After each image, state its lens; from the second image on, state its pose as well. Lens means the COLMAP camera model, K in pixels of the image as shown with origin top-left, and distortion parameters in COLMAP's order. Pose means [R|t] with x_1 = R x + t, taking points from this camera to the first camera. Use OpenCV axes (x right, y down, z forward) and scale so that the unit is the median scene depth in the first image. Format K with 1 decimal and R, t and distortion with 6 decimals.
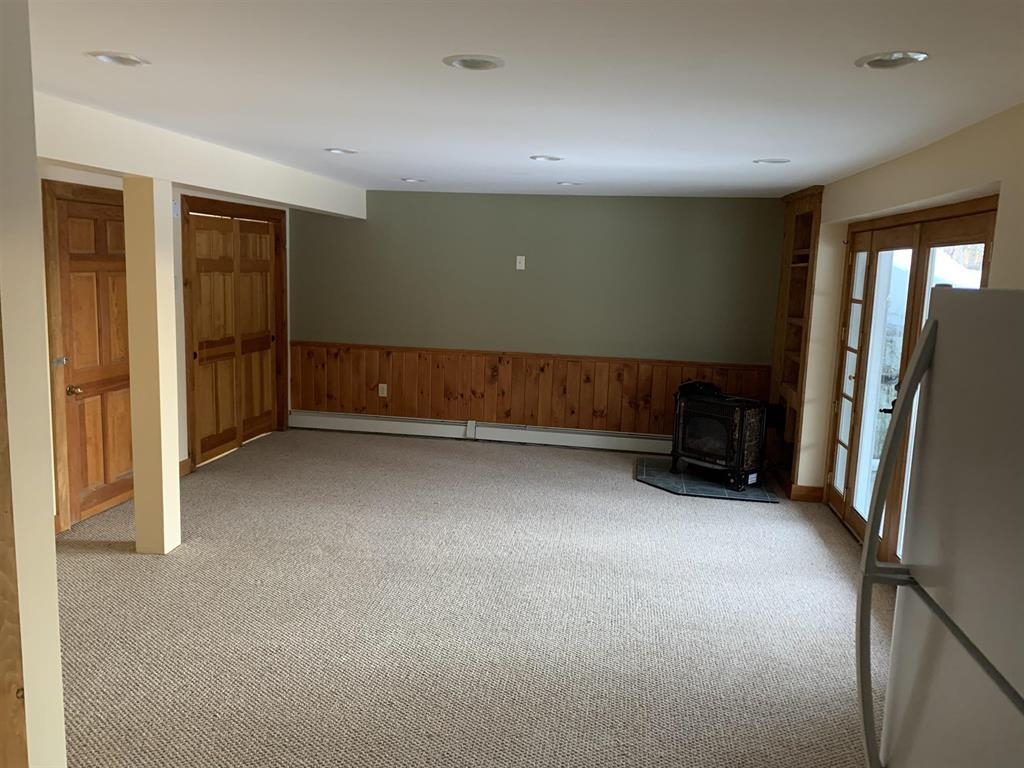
lens RADIAL K [[779.2, 0, 516.3], [0, 779.2, 379.3], [0, 0, 1]] dist [0.051912, -0.043612]
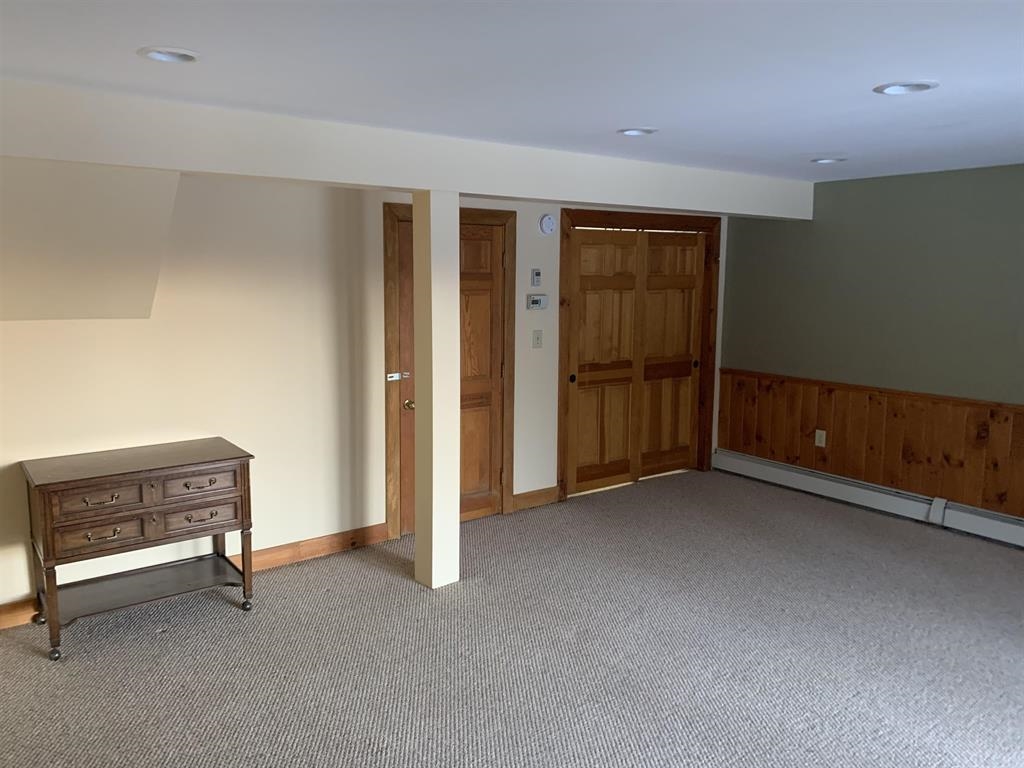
lens RADIAL K [[779.2, 0, 499.1], [0, 779.2, 368.3], [0, 0, 1]] dist [0.051912, -0.043612]
pose [[0.708487, 0.057083, -0.703411, 0.151753], [-0.085025, 0.996367, -0.004782, -0.024977], [0.700583, 0.063195, 0.710767, 0.226814]]
